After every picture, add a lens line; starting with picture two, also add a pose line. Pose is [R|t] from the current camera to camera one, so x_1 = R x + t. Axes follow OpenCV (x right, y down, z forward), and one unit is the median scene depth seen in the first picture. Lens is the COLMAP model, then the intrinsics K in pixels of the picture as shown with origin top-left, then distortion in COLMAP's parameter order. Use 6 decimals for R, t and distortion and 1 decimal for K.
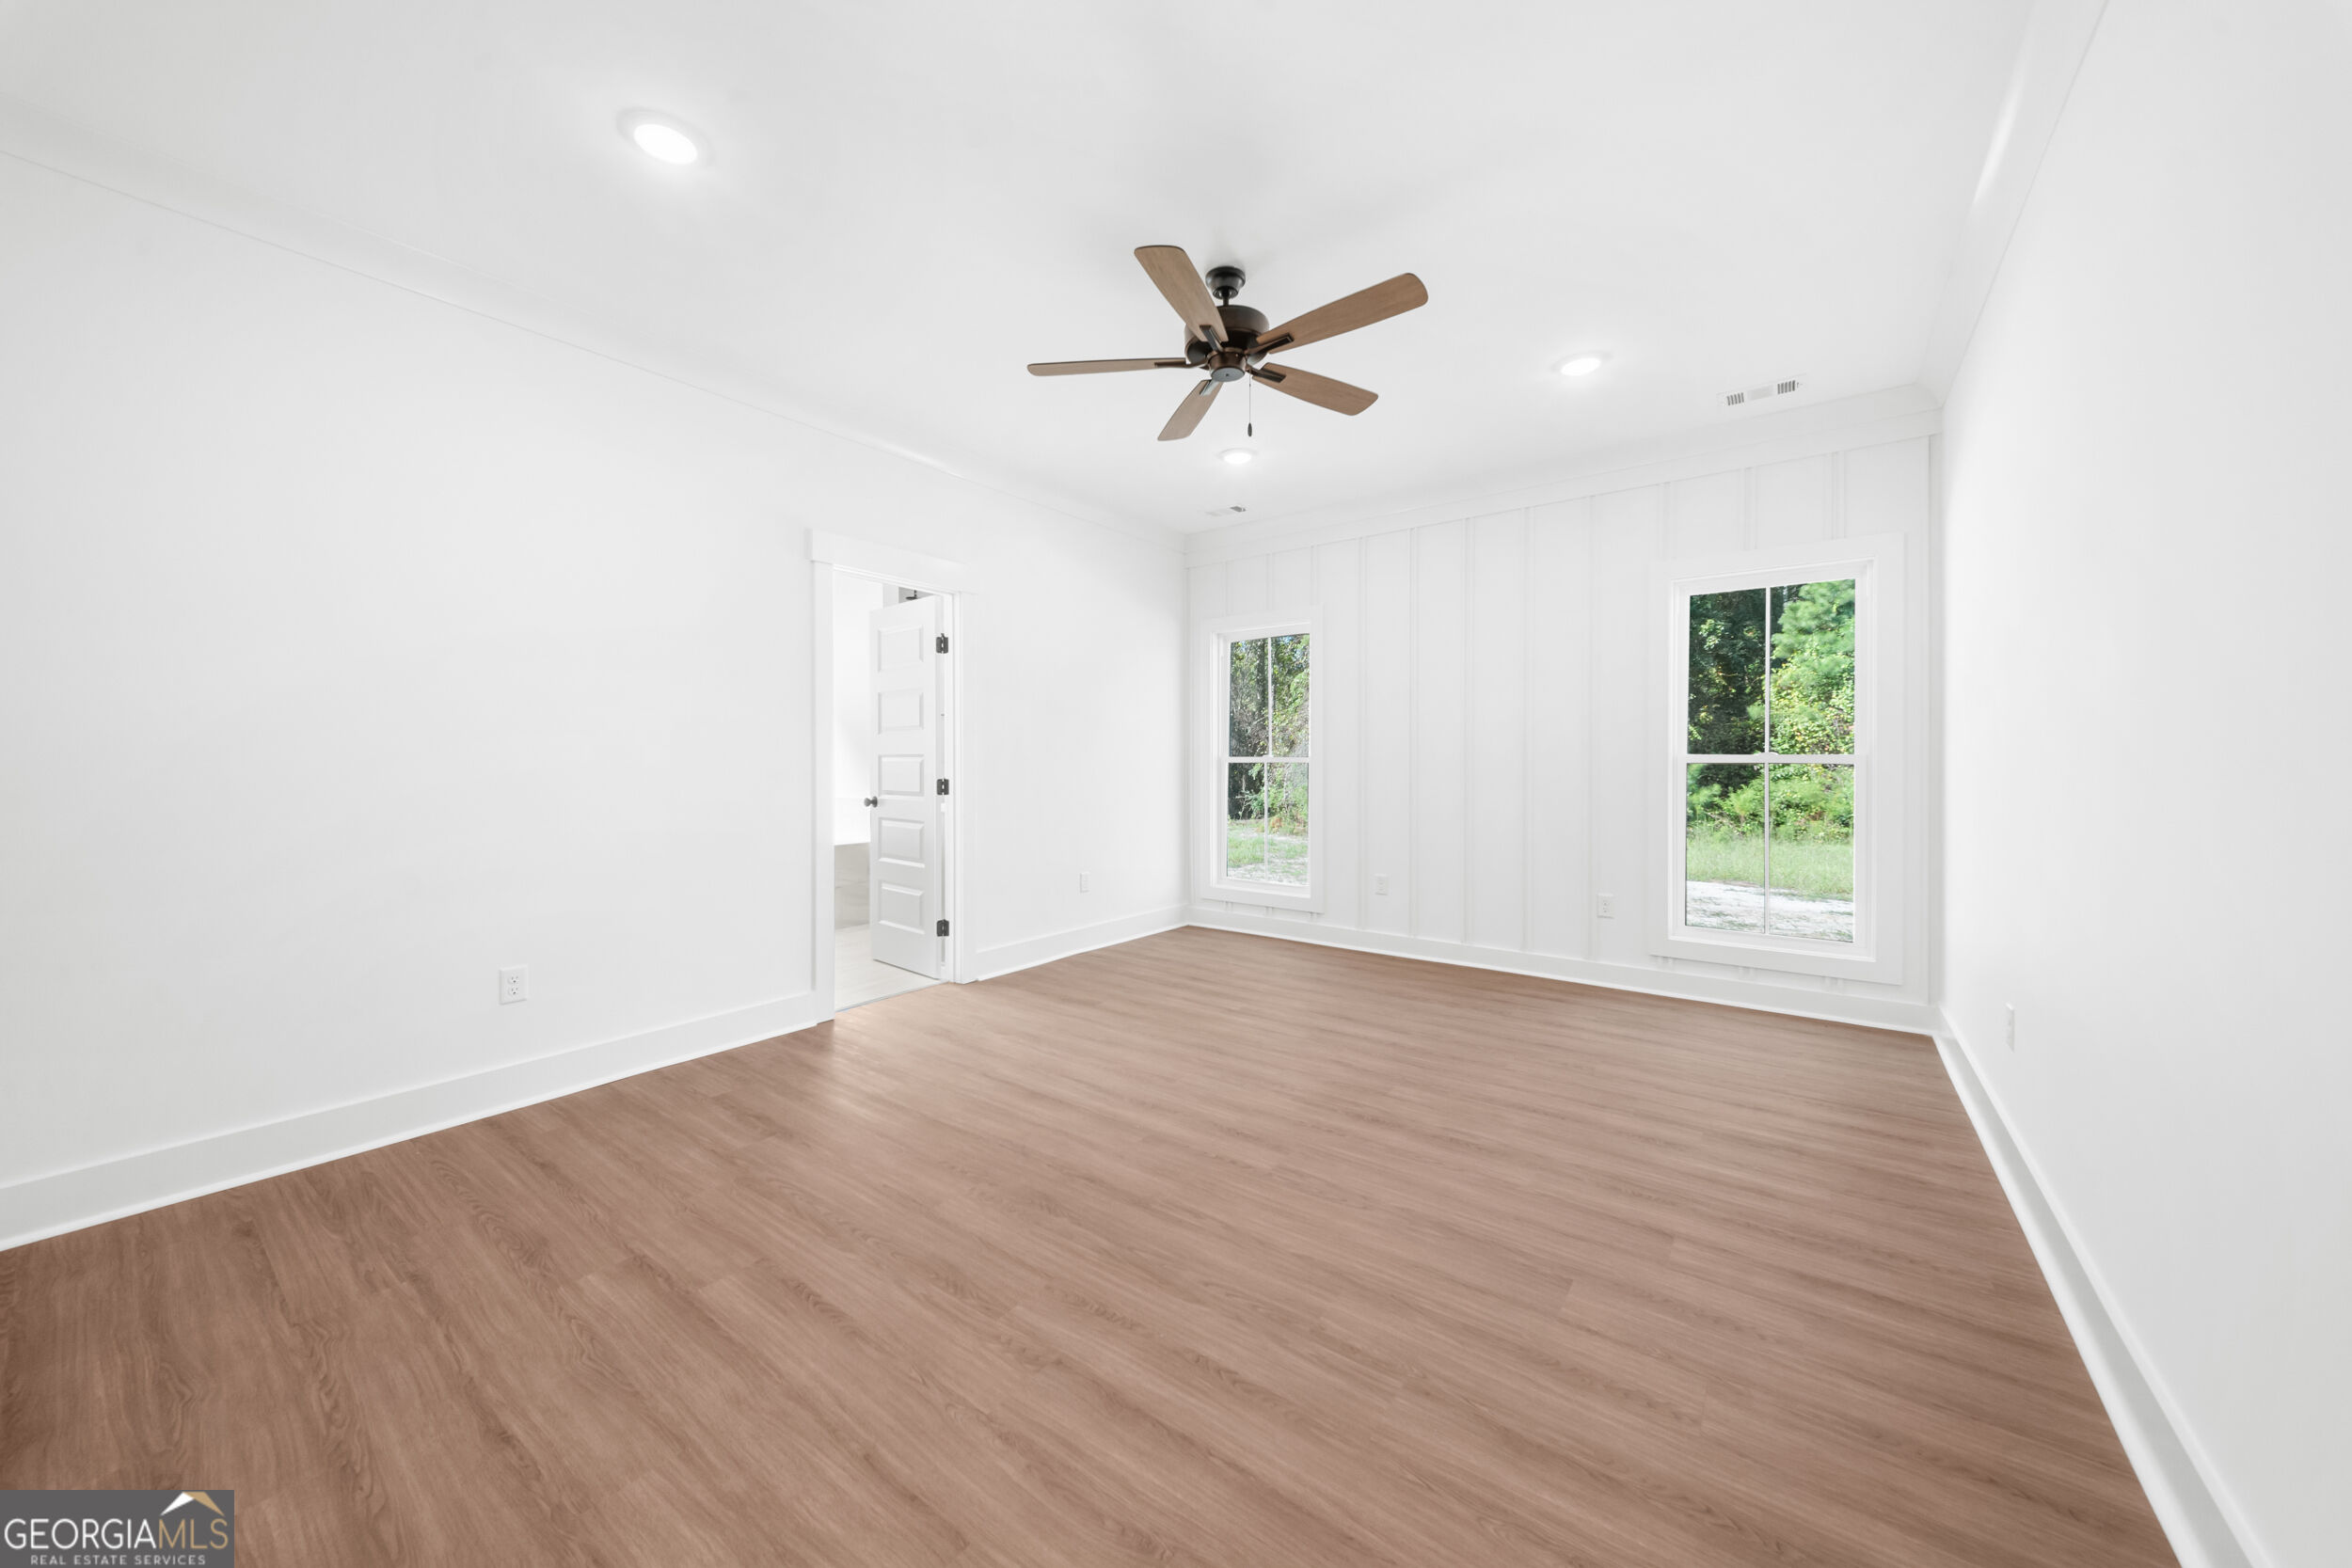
lens RADIAL K [[820.9, 0, 1175.6], [0, 820.9, 770.8], [0, 0, 1]] dist [-0.001642, -0.000090]
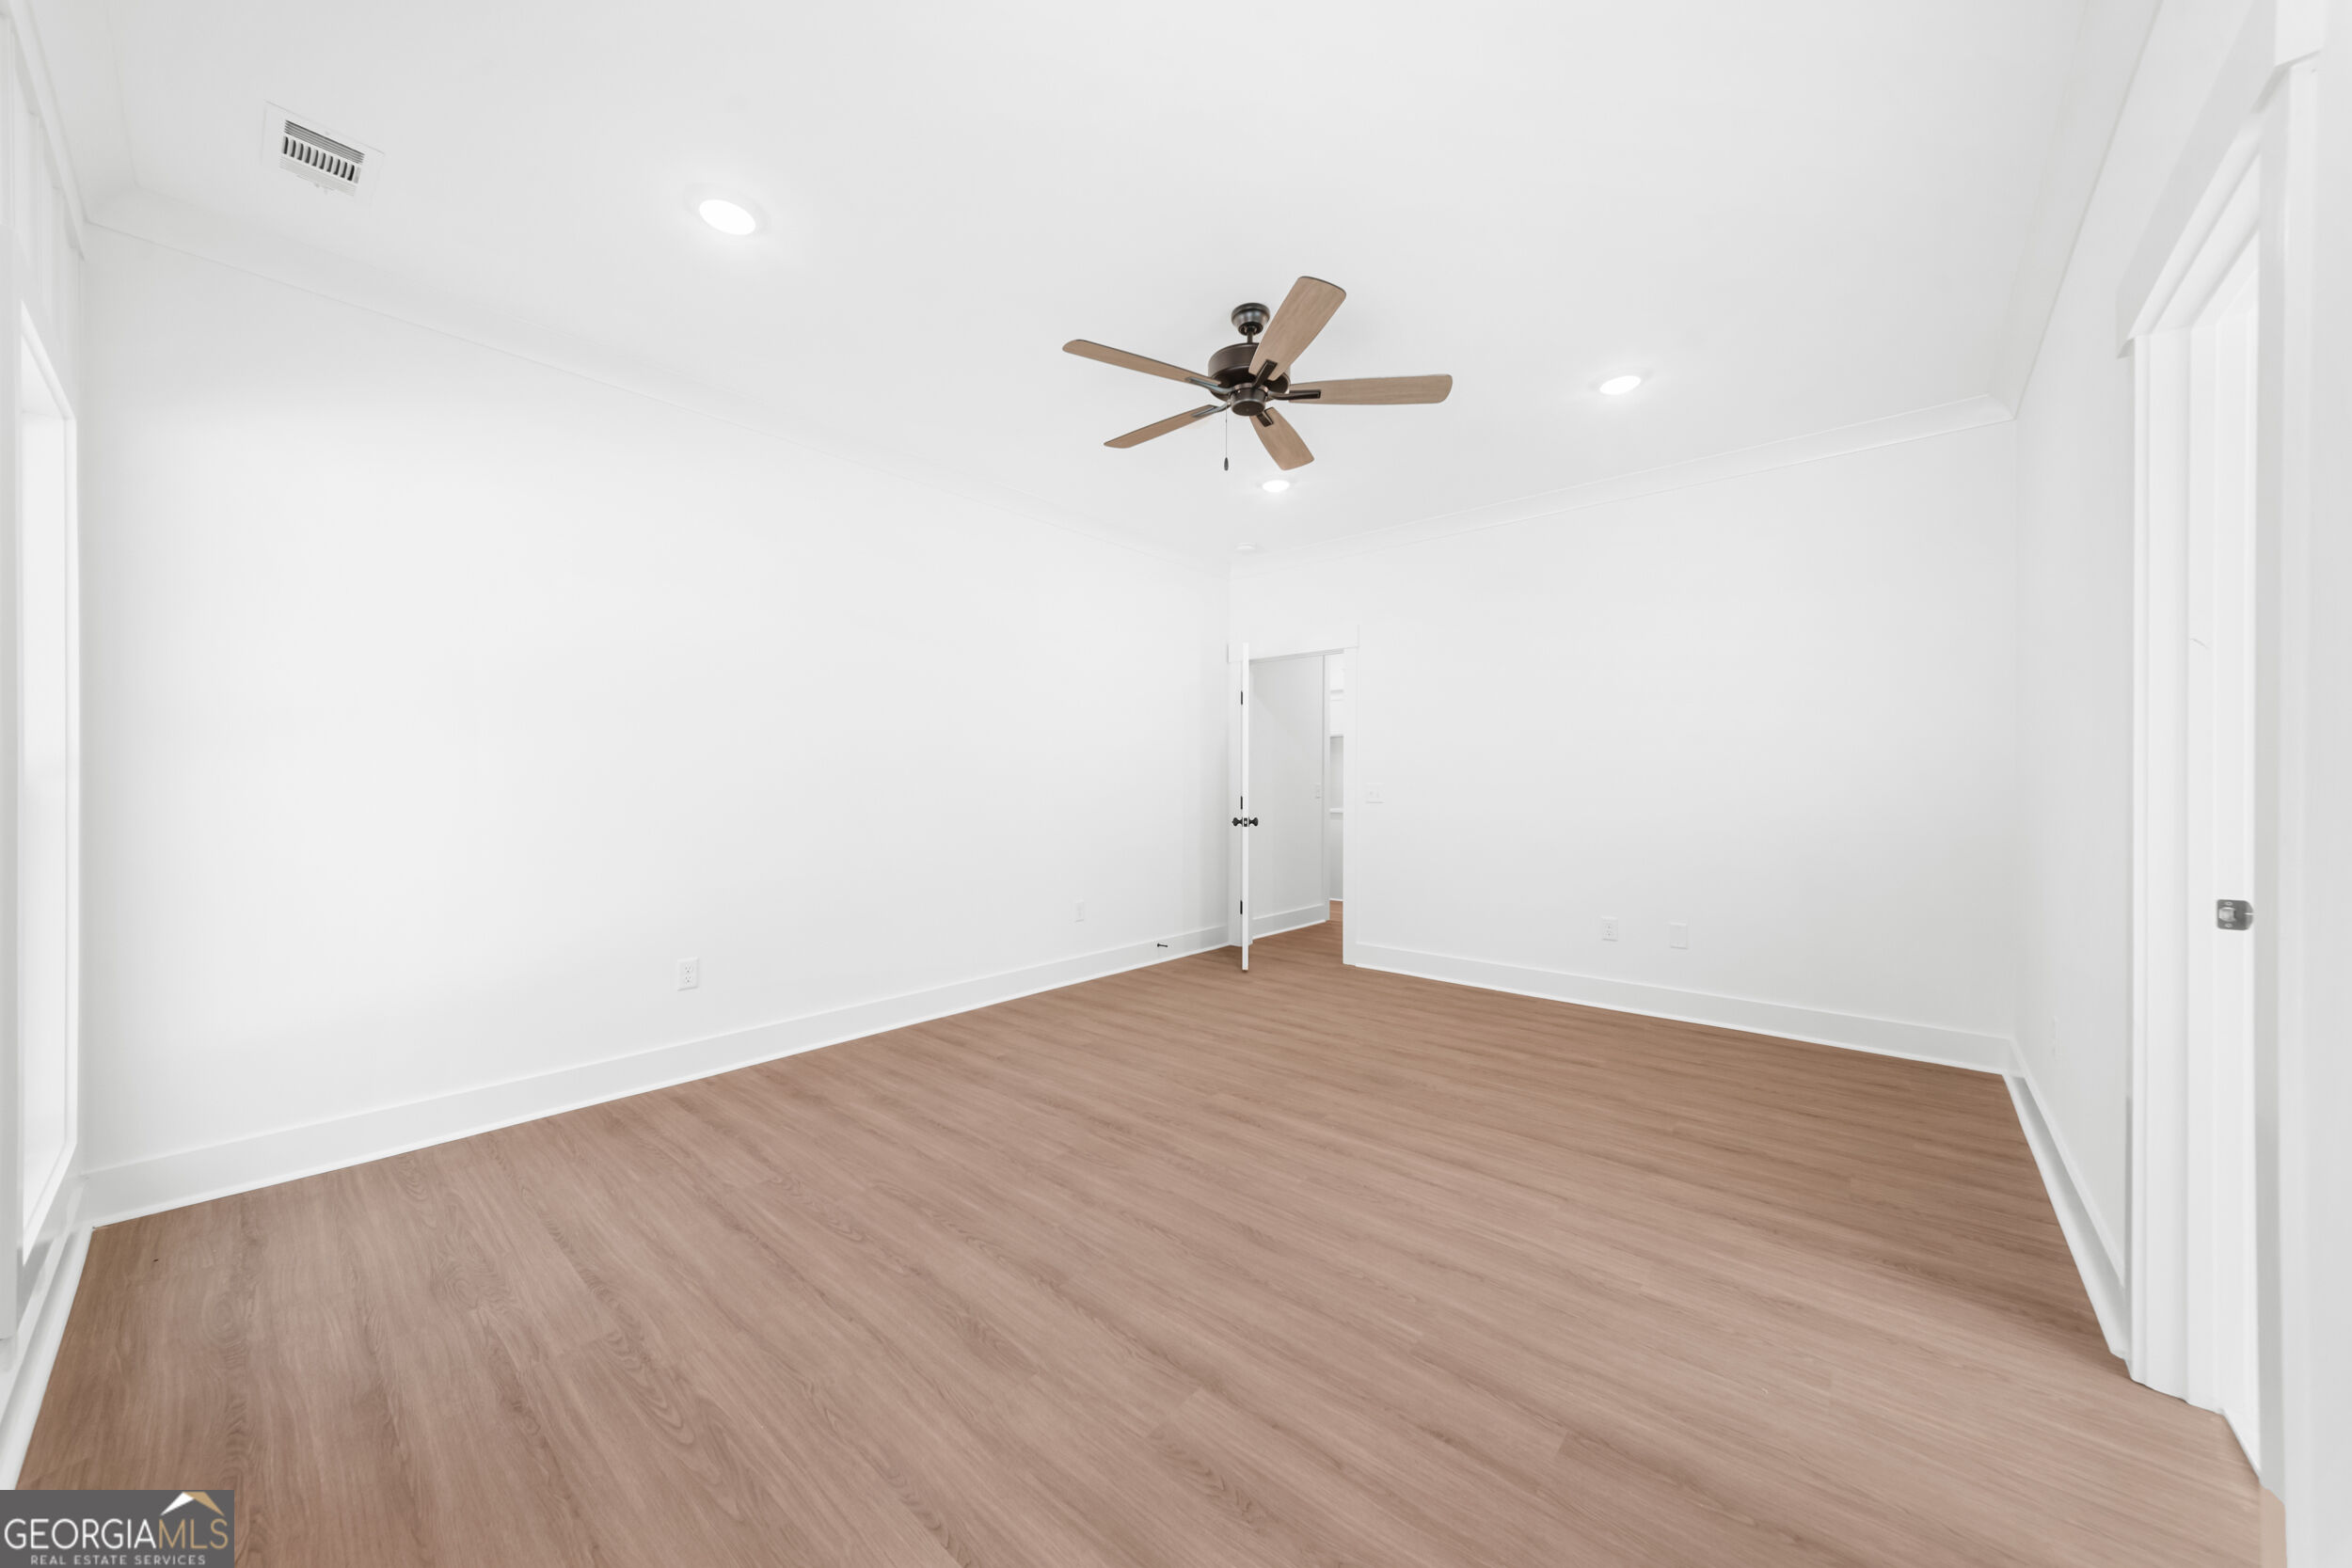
lens RADIAL K [[820.9, 0, 1176.1], [0, 820.9, 779.4], [0, 0, 1]] dist [-0.001642, -0.000090]
pose [[-0.997694, -0.001294, 0.067863, 0.087392], [-0.000436, 0.999920, 0.012664, -0.032365], [-0.067874, 0.012605, -0.997614, 2.110290]]
